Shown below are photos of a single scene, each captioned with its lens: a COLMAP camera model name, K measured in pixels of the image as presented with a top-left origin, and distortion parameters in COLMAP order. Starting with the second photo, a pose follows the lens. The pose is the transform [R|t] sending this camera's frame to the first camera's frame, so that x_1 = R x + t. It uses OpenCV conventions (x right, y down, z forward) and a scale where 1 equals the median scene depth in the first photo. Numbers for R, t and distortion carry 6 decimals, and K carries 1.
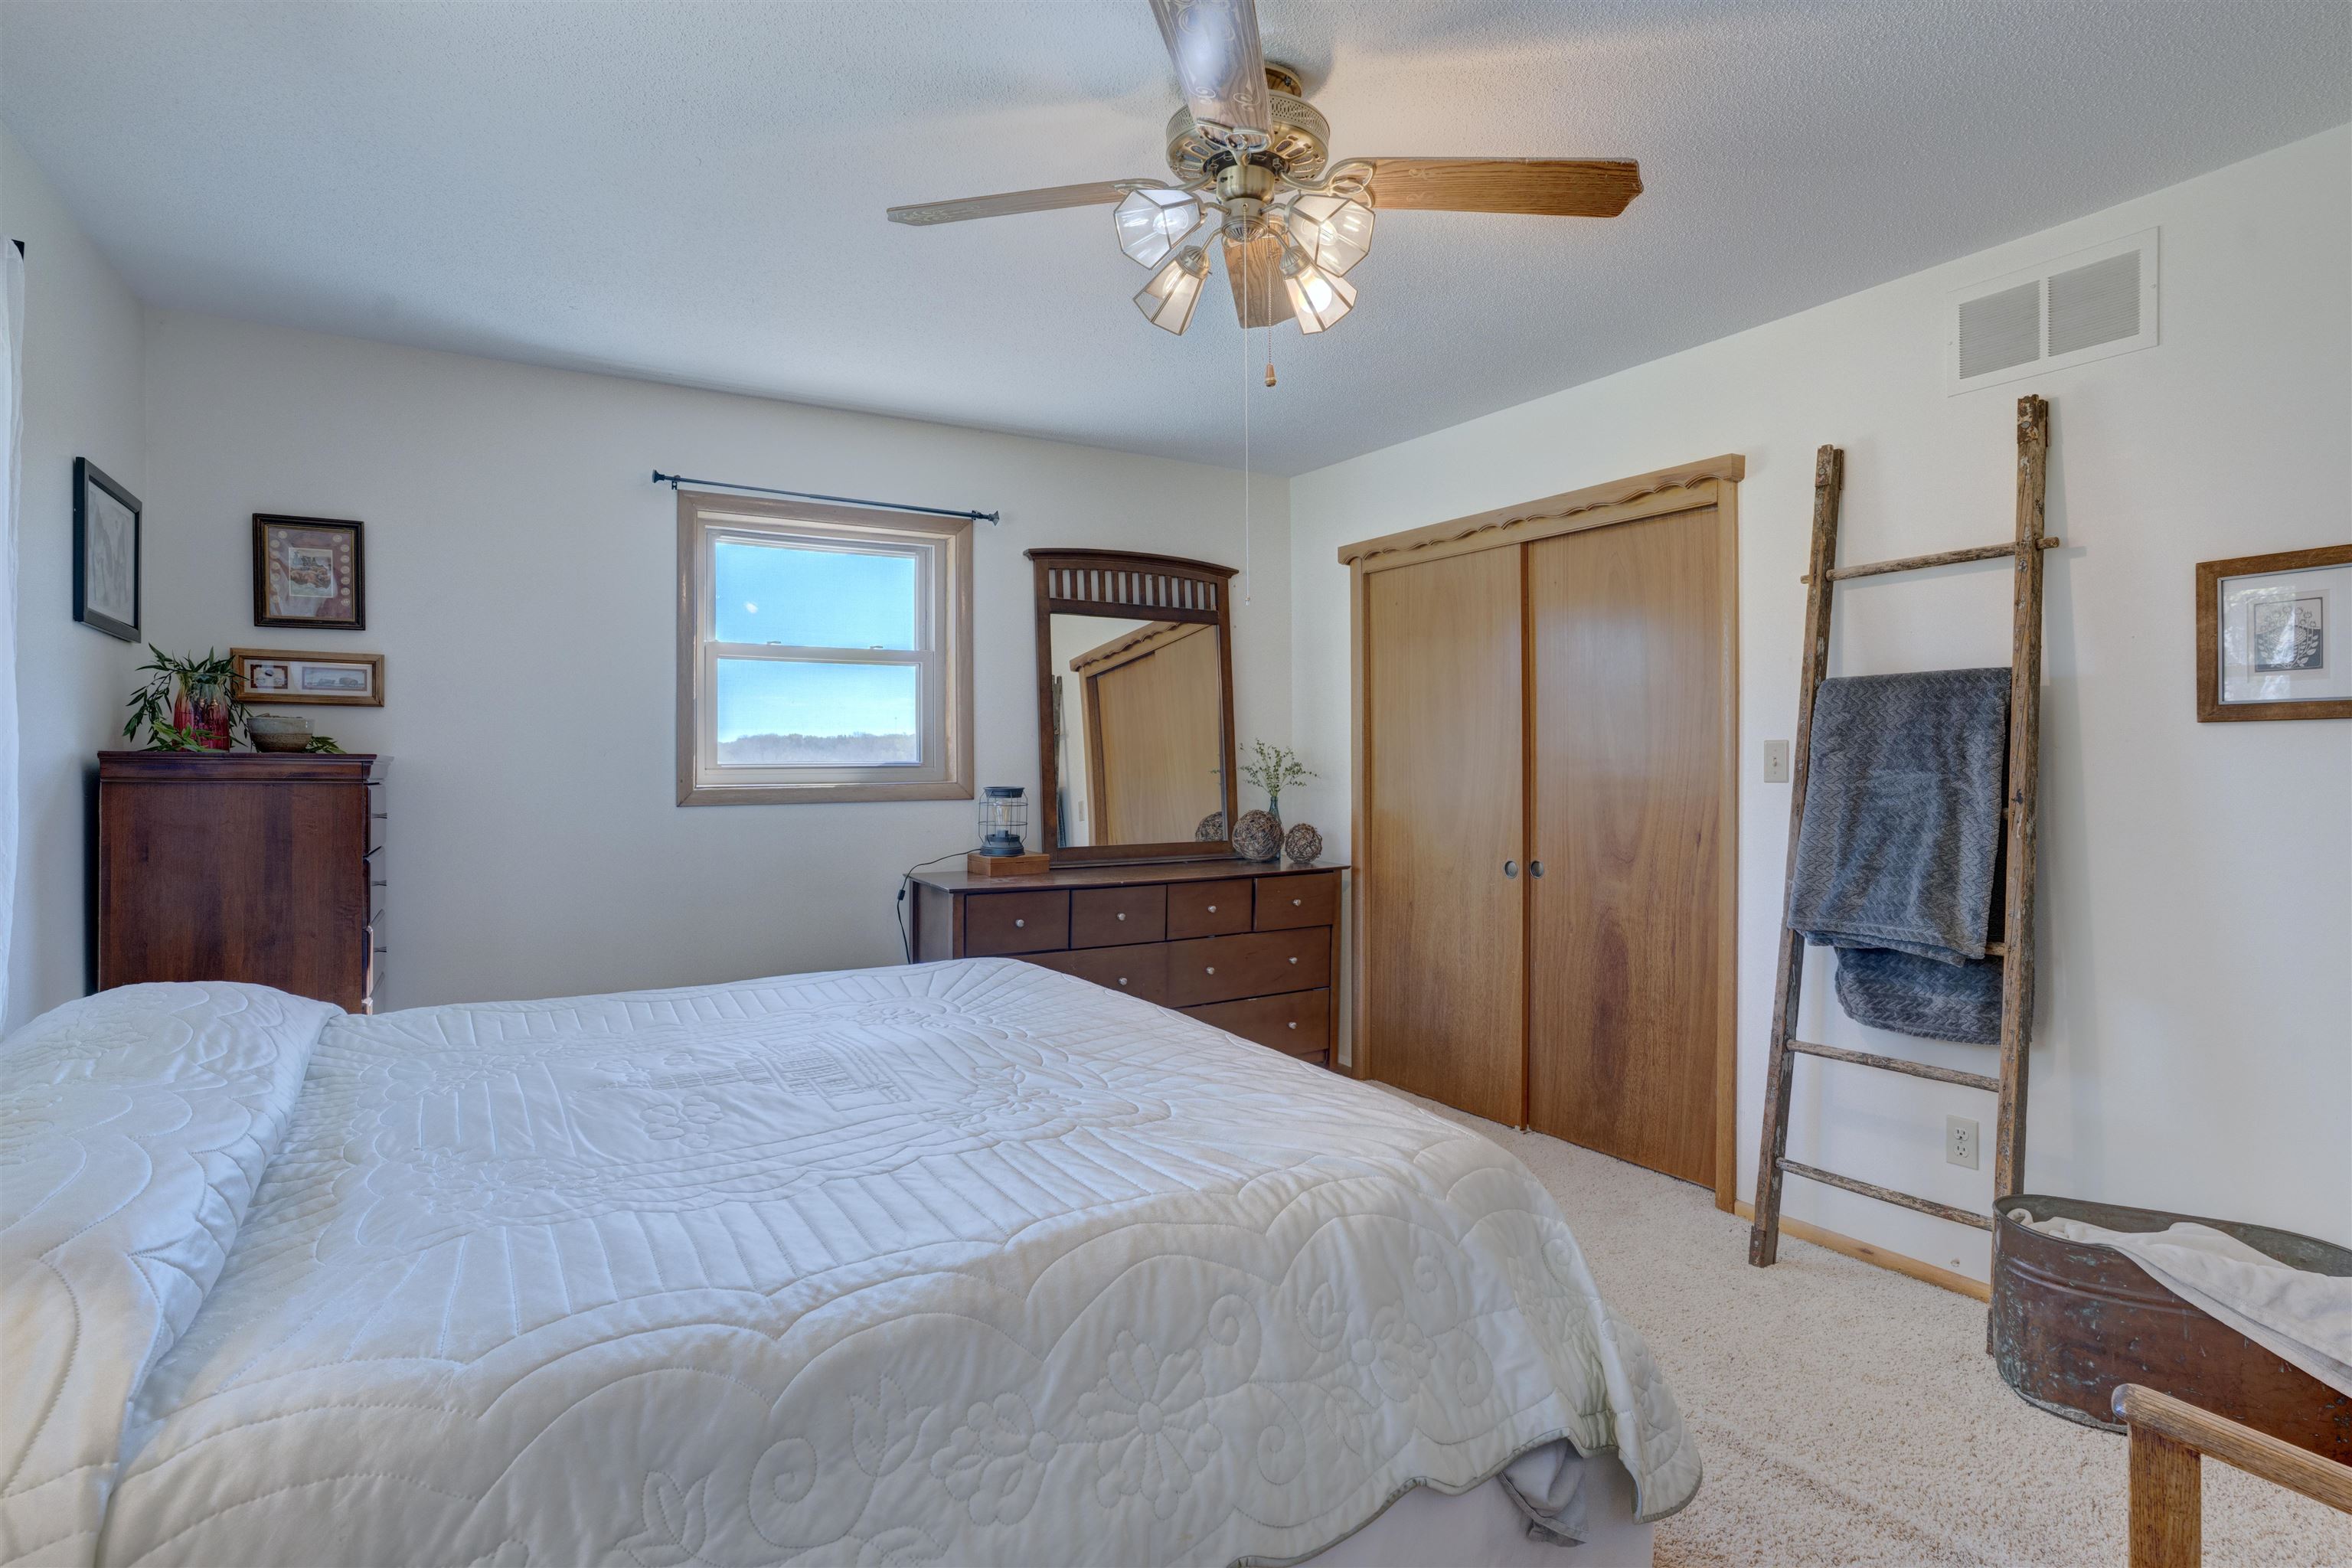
lens RADIAL K [[1190.6, 0, 1176.0], [0, 1190.6, 784.0], [0, 0, 1]] dist [-0.001247, -0.000301]
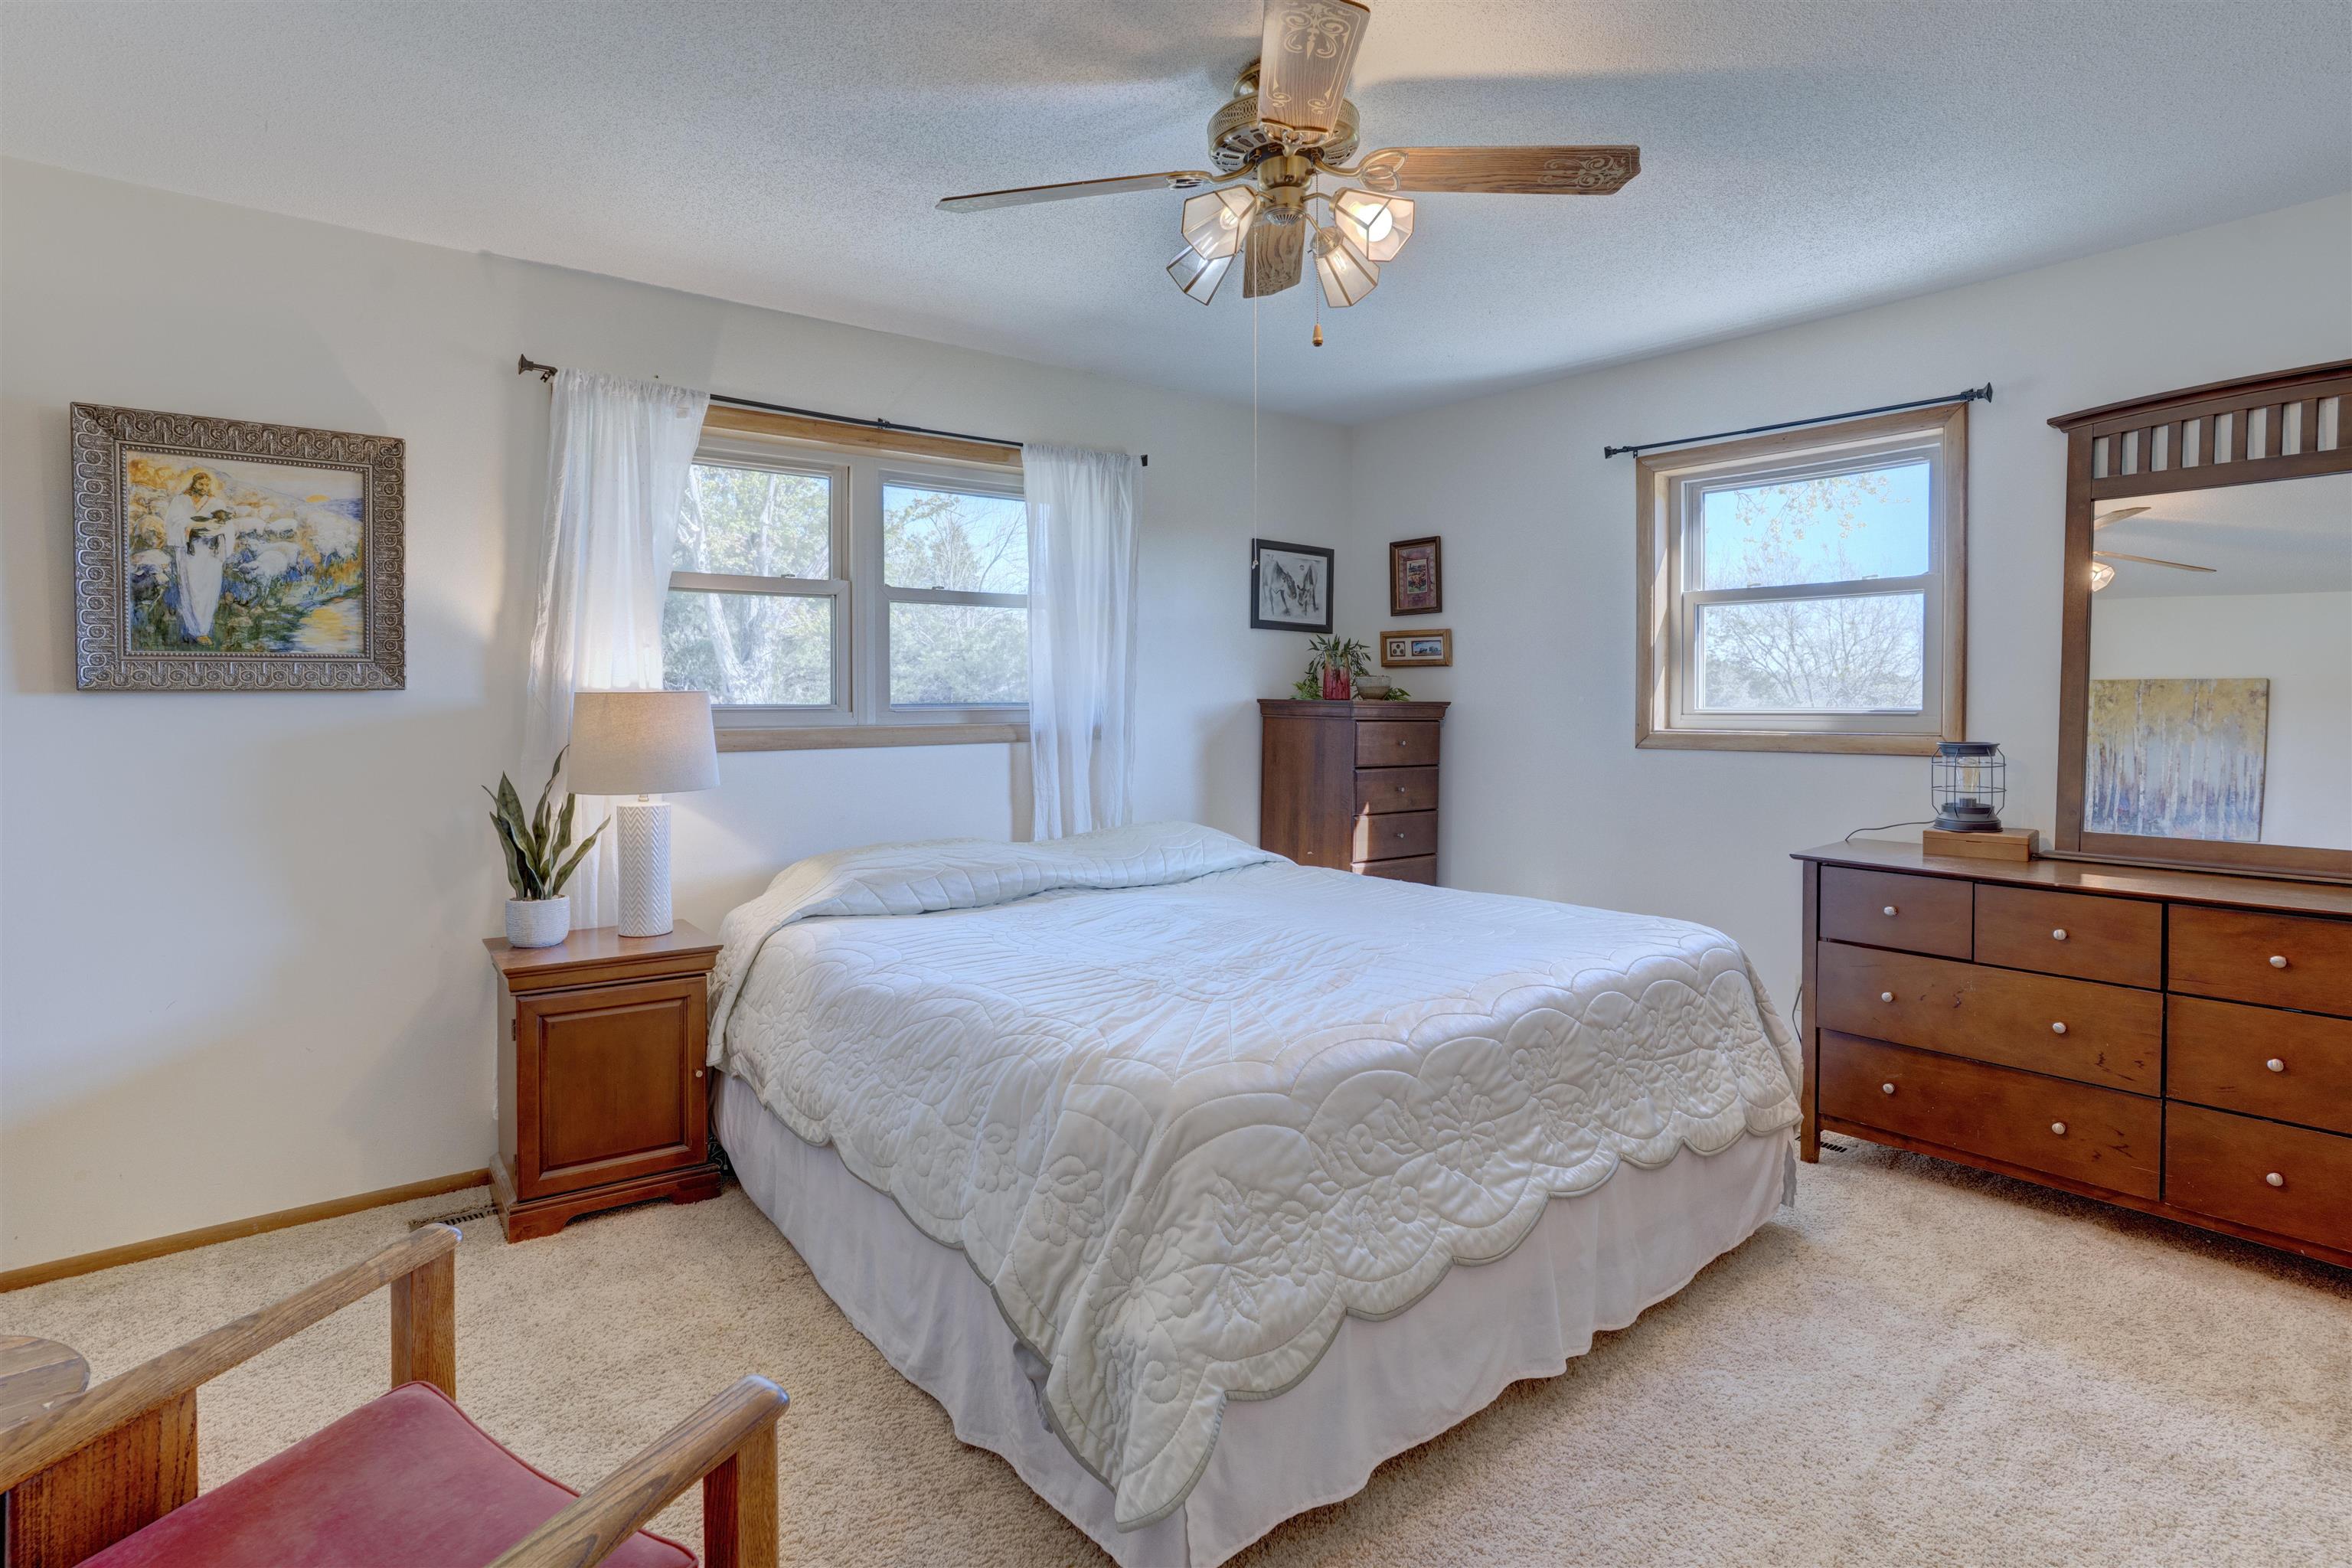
lens RADIAL K [[1258.3, 0, 1170.6], [0, 1258.3, 729.0], [0, 0, 1]] dist [-0.079828, 0.055164]
pose [[0.130143, 0.024648, -0.991189, 0.646556], [-0.017297, 0.999595, 0.022586, -0.016514], [0.991344, 0.014205, 0.130516, 0.424347]]
